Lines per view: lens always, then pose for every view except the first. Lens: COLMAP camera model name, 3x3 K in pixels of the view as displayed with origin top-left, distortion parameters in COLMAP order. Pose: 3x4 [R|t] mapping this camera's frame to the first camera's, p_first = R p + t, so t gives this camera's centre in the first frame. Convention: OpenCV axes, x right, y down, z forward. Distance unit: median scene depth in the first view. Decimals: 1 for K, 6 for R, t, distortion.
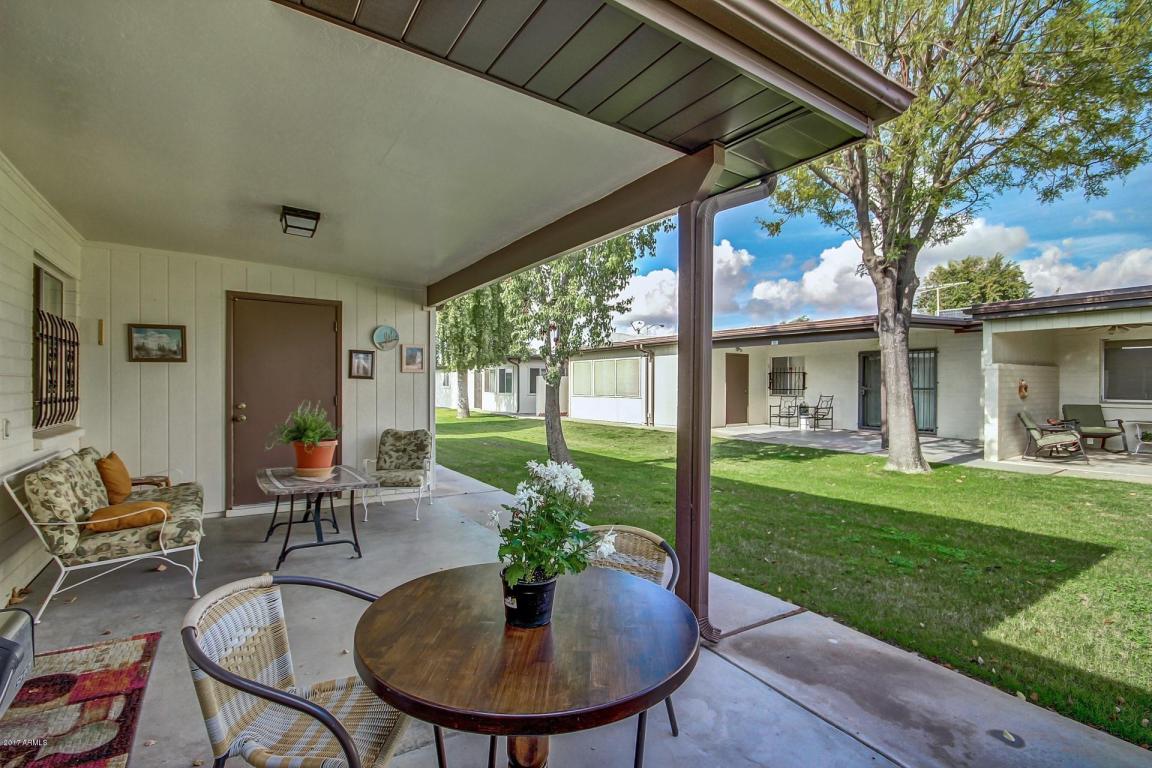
lens RADIAL K [[531.2, 0, 579.5], [0, 531.2, 385.4], [0, 0, 1]] dist [-0.013005, -0.000260]
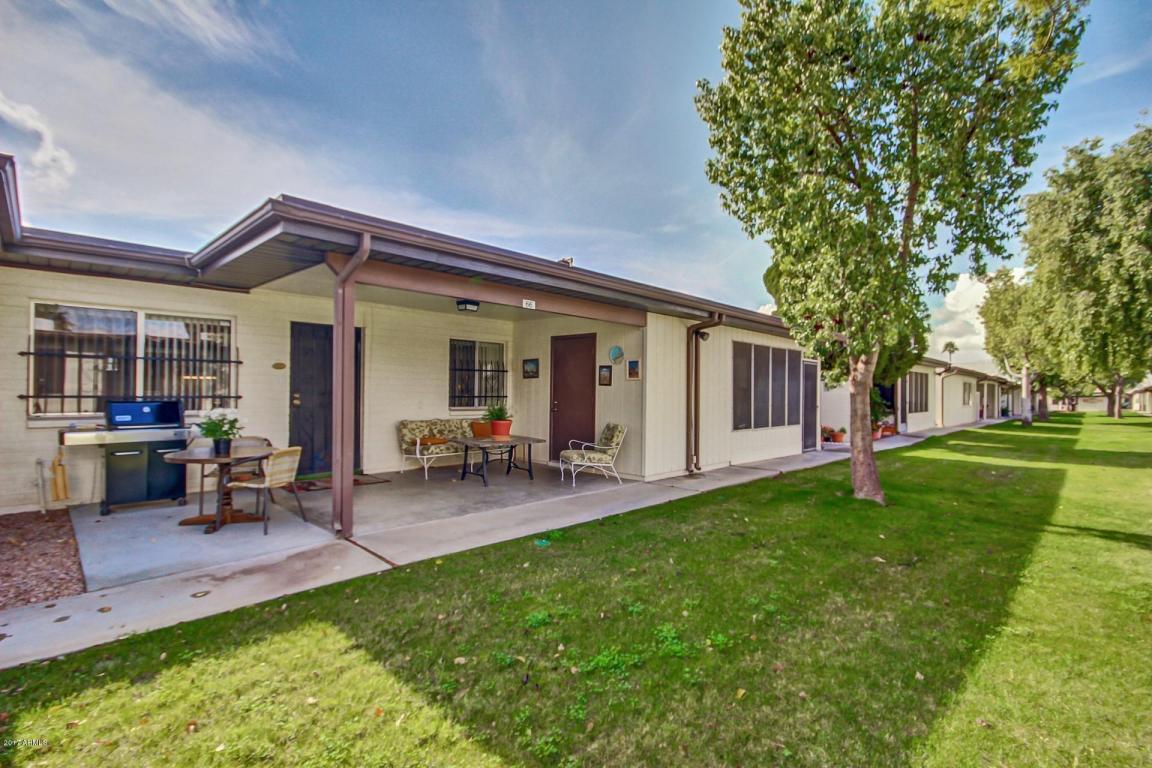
lens RADIAL K [[531.2, 0, 579.7], [0, 531.2, 387.1], [0, 0, 1]] dist [-0.013005, -0.000260]
pose [[0.209014, -0.014478, -0.977805, 1.125205], [-0.006807, 0.999845, -0.016260, 0.017438], [0.977889, 0.010054, 0.208883, 0.757609]]
